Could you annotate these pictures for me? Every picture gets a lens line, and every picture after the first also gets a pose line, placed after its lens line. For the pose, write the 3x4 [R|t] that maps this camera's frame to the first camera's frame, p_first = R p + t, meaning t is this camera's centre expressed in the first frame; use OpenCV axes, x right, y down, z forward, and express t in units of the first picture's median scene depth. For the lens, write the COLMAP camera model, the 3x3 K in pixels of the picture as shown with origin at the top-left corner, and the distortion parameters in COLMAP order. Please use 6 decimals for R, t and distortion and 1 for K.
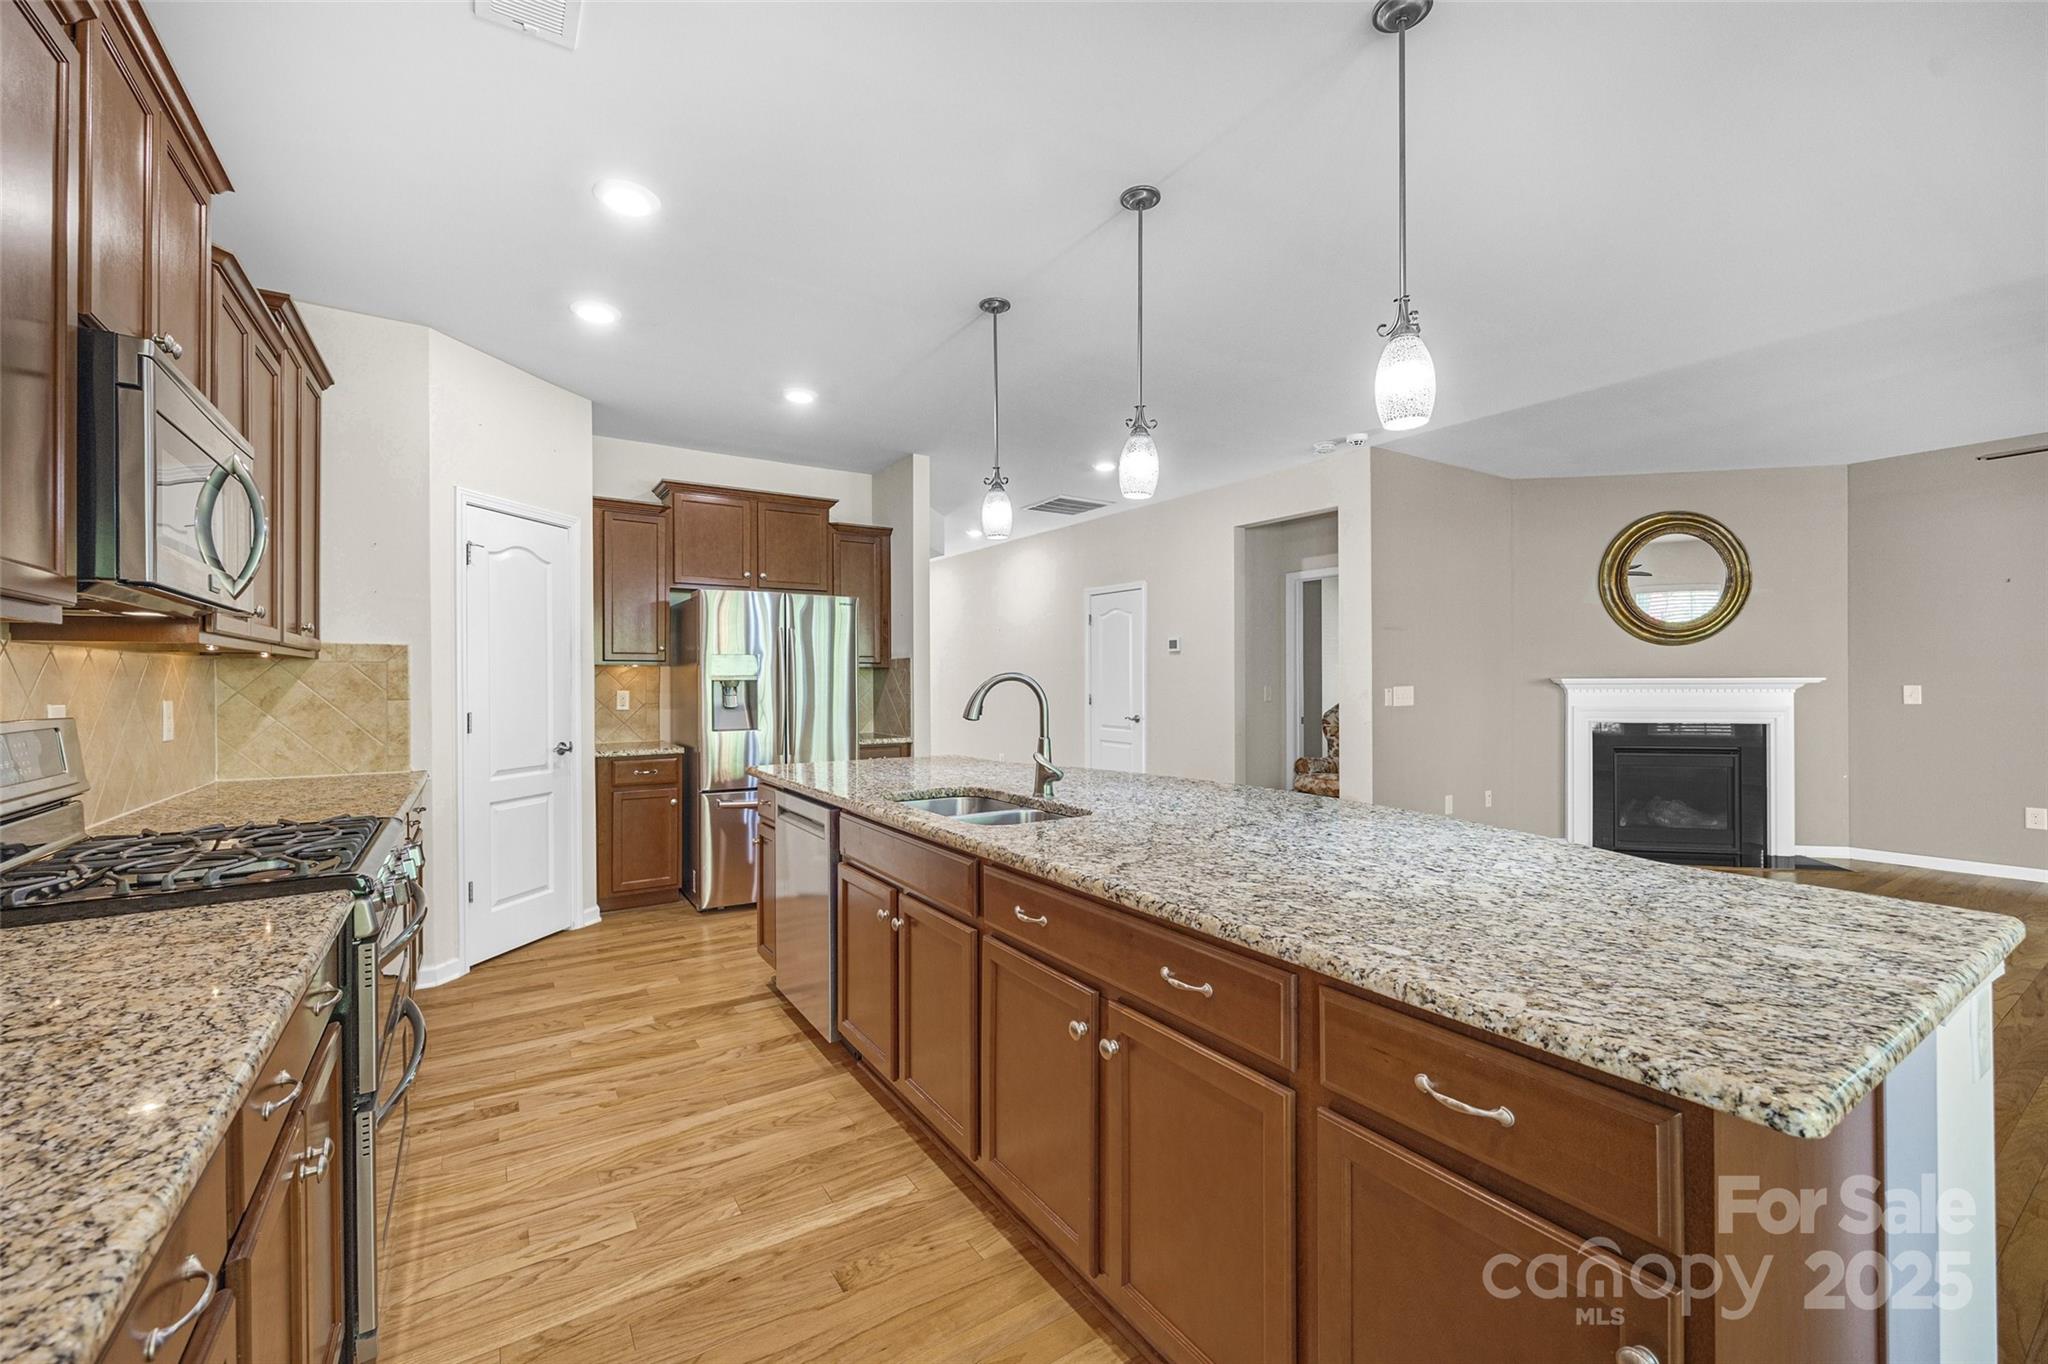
lens RADIAL K [[824.6, 0, 1024.0], [0, 824.6, 682.0], [0, 0, 1]] dist [-0.001079, 0.000038]
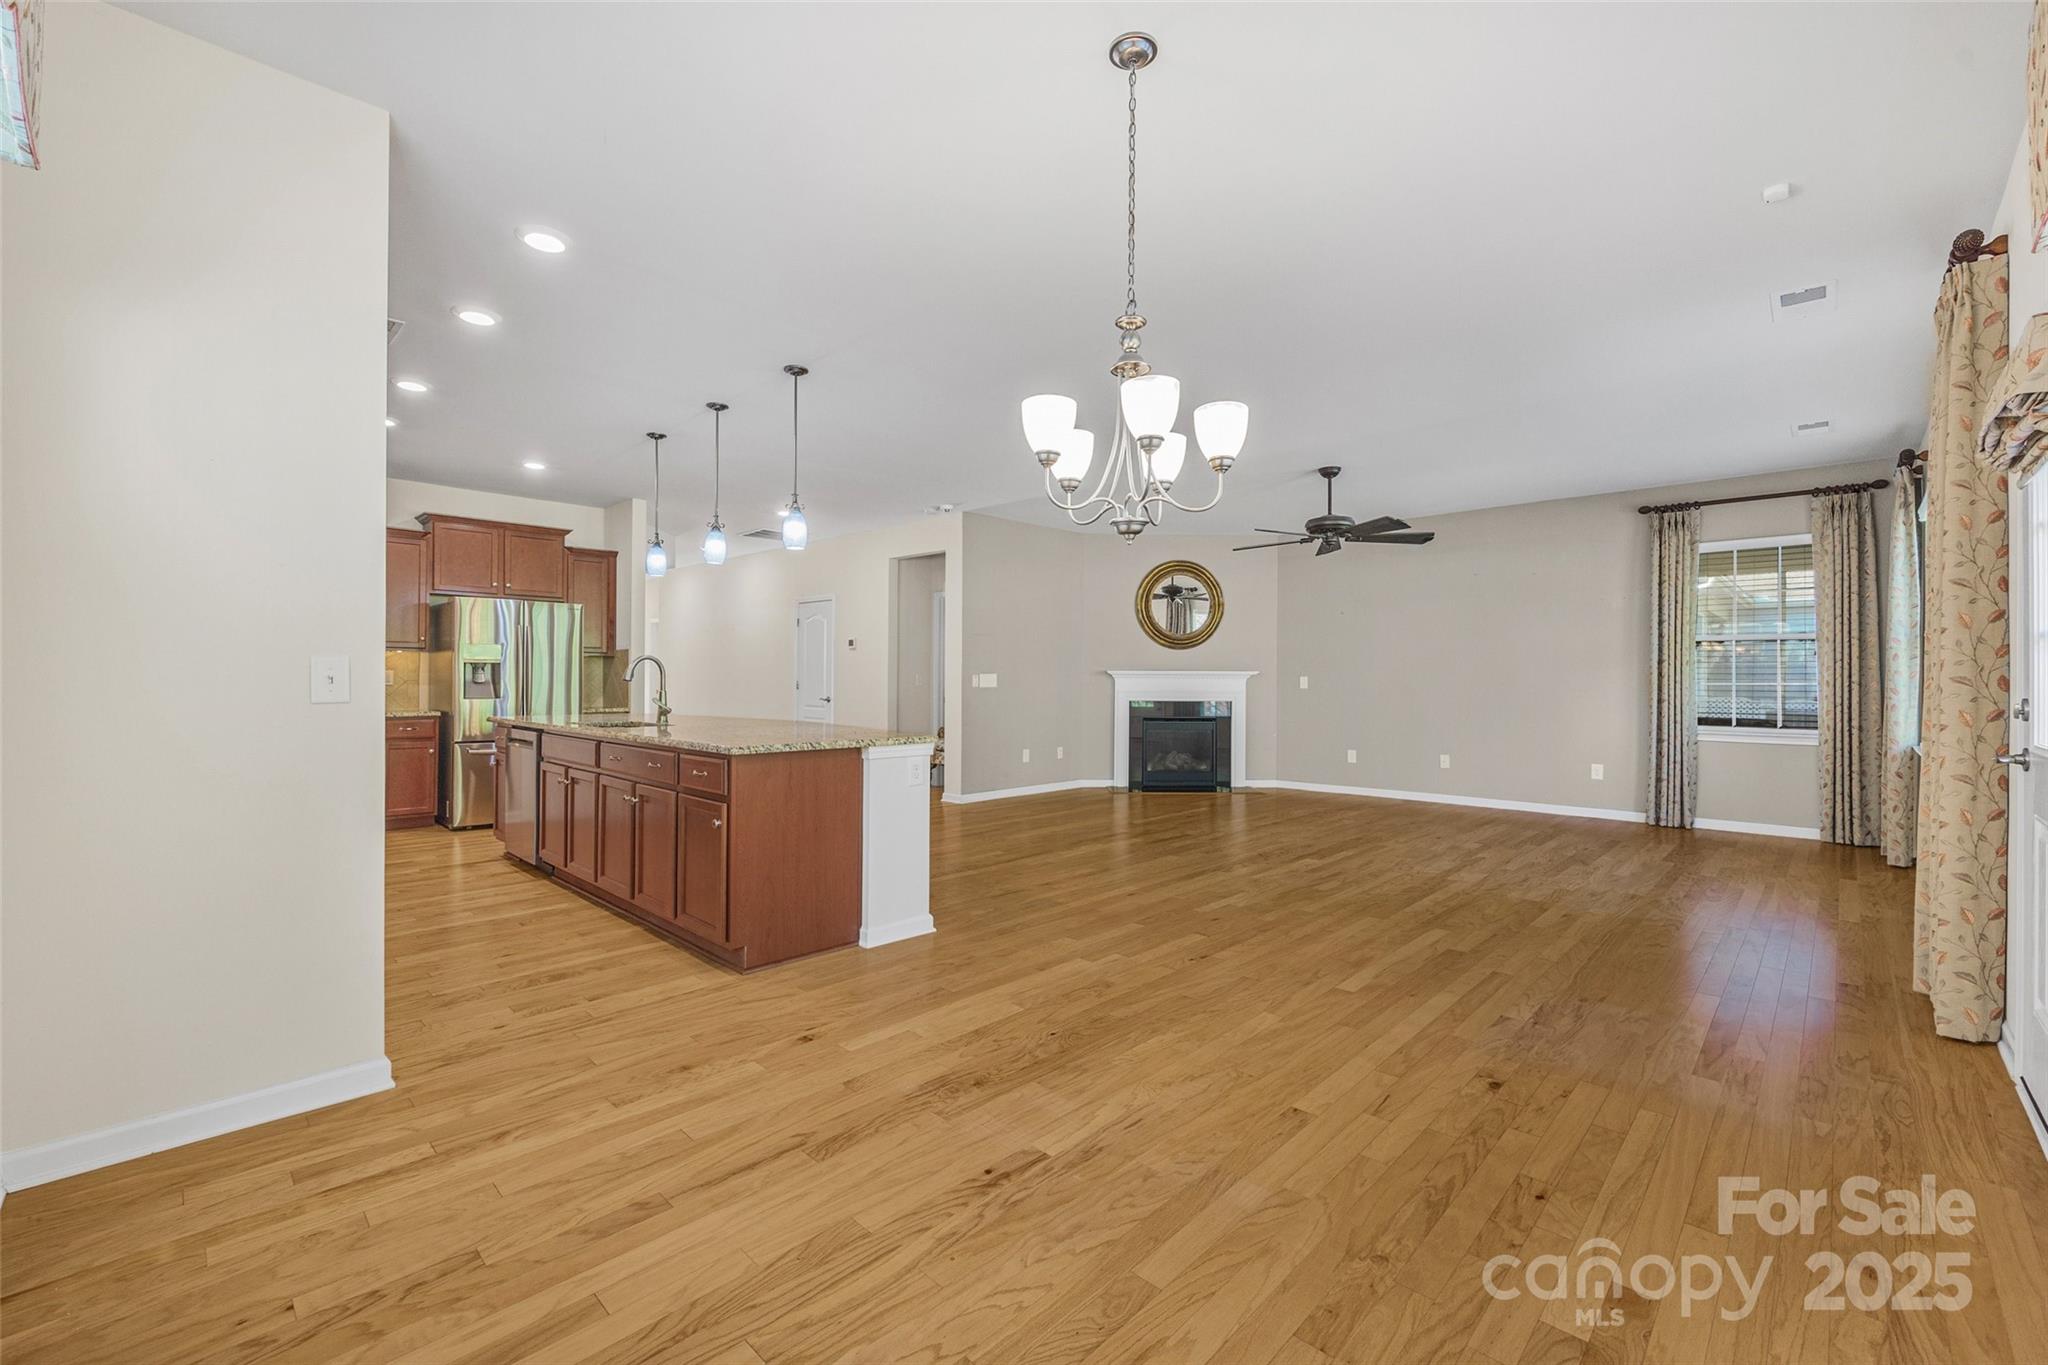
lens RADIAL K [[842.2, 0, 1019.8], [0, 842.2, 677.4], [0, 0, 1]] dist [0.000046, -0.000006]
pose [[0.976452, 0.009676, 0.215520, 0.198496], [-0.008551, 0.999945, -0.006148, 0.021098], [-0.215567, 0.004161, 0.976480, -0.506095]]
